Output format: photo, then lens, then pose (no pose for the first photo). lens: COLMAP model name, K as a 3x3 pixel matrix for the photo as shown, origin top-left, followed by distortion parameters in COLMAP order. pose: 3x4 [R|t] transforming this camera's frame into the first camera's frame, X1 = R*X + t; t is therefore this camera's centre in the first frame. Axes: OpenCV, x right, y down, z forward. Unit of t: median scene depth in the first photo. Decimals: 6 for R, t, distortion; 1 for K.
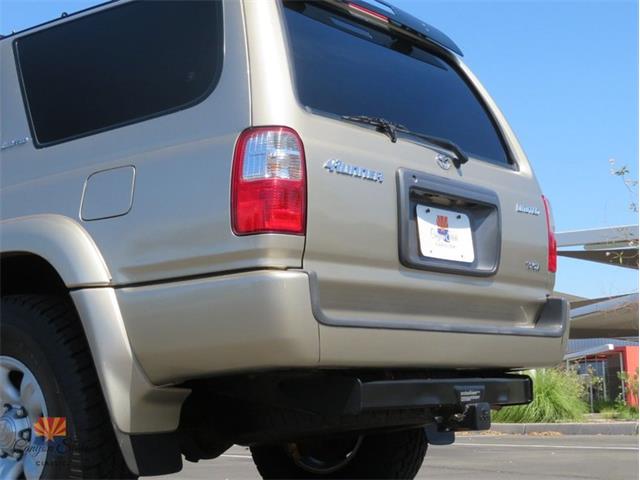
lens RADIAL K [[1108.0, 0, 316.1], [0, 1108.0, 243.5], [0, 0, 1]] dist [0.045700, 0.000000]
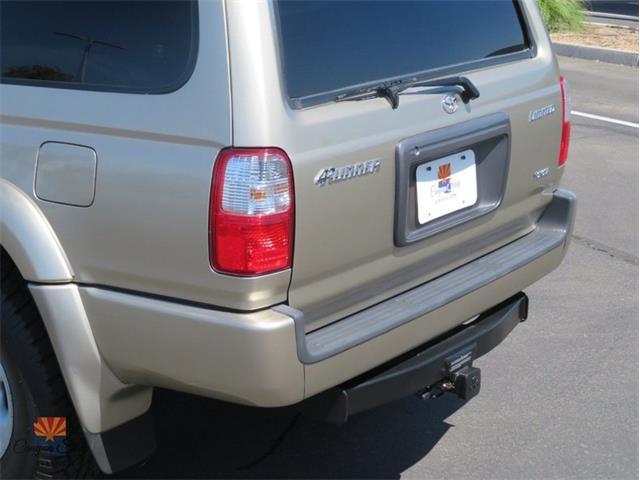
lens RADIAL K [[1249.9, 0, 310.4], [0, 1249.9, 219.6], [0, 0, 1]] dist [0.011629, 0.000000]
pose [[0.999347, 0.021350, 0.029150, -0.022466], [-0.030653, 0.928076, 0.371128, -0.377001], [-0.019130, -0.371779, 0.928124, 0.069254]]
